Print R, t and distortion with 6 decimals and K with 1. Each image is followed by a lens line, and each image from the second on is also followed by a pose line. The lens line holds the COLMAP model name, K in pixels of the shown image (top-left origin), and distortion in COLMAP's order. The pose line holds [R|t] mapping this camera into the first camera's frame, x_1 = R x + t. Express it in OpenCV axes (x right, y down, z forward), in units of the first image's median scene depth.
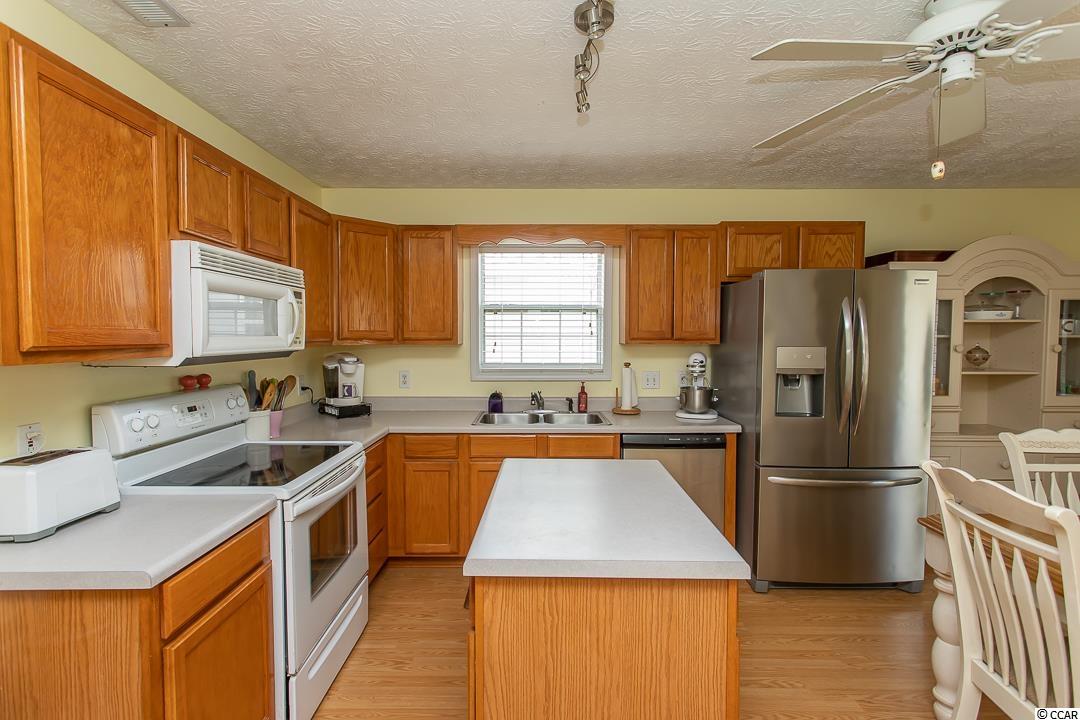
lens RADIAL K [[512.9, 0, 534.3], [0, 512.9, 355.7], [0, 0, 1]] dist [0.002642, 0.002126]
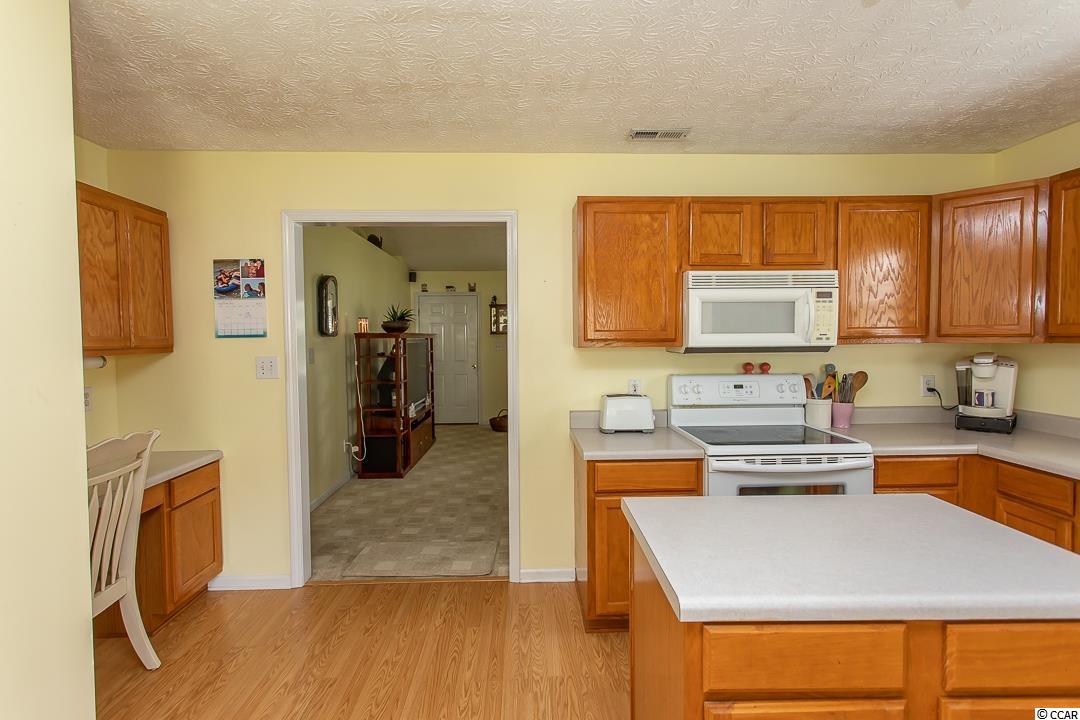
lens RADIAL K [[512.9, 0, 531.5], [0, 512.9, 356.2], [0, 0, 1]] dist [0.002642, 0.002126]
pose [[0.037487, 0.038884, -0.998540, 0.465333], [-0.033067, 0.998744, 0.037650, -0.007282], [0.998750, 0.031607, 0.038725, 0.267143]]
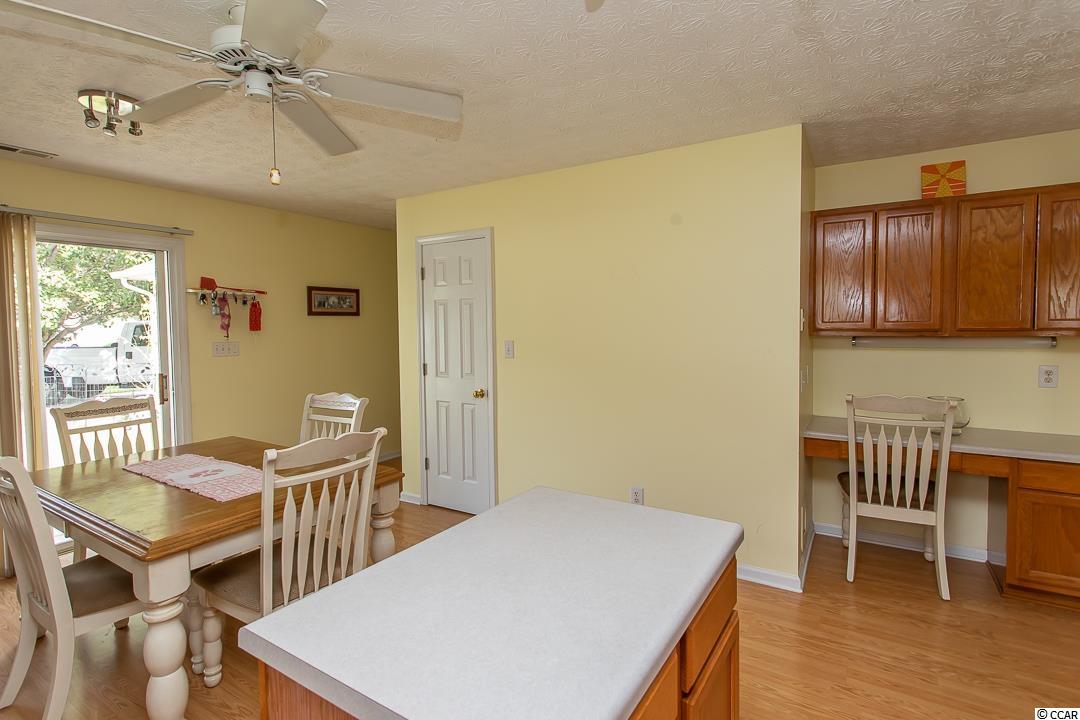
lens RADIAL K [[512.9, 0, 537.5], [0, 512.9, 352.7], [0, 0, 1]] dist [0.002642, 0.002126]
pose [[-0.850350, -0.023077, 0.525710, -0.123580], [0.032074, 0.994907, 0.095554, -0.040590], [-0.525238, 0.098116, -0.845280, 0.828903]]
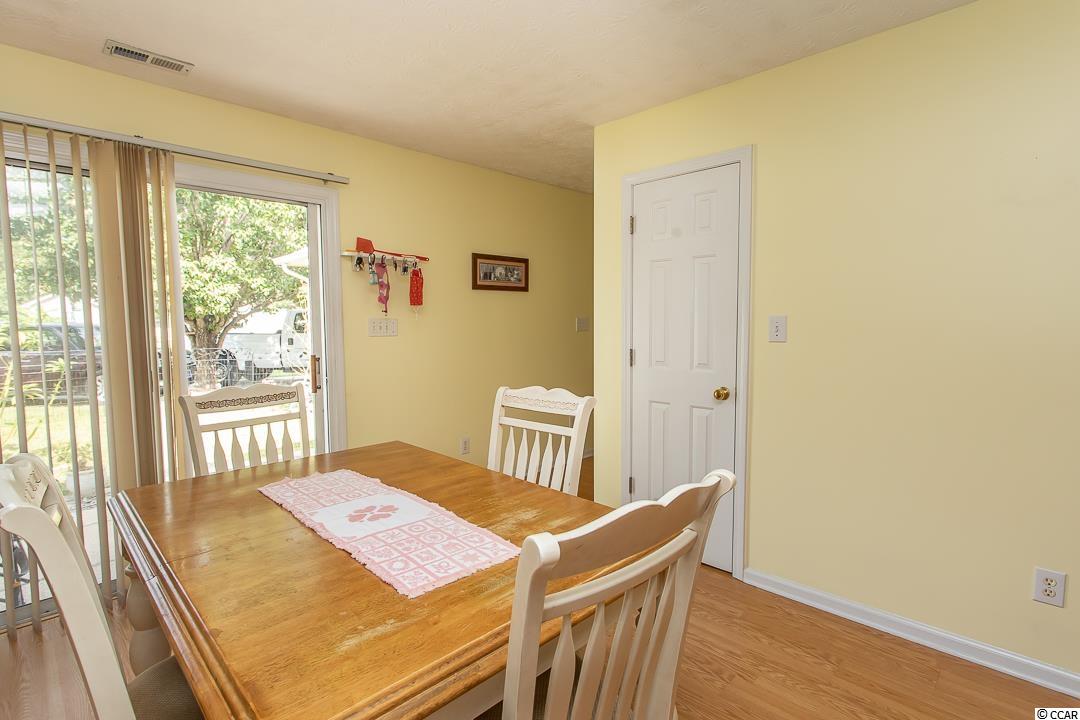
lens RADIAL K [[512.9, 0, 544.3], [0, 512.9, 365.0], [0, 0, 1]] dist [0.002642, 0.002126]
pose [[-0.716164, -0.060677, 0.695289, 0.263568], [0.035733, 0.991719, 0.123353, 0.008885], [-0.697017, 0.113186, -0.708066, 0.666565]]
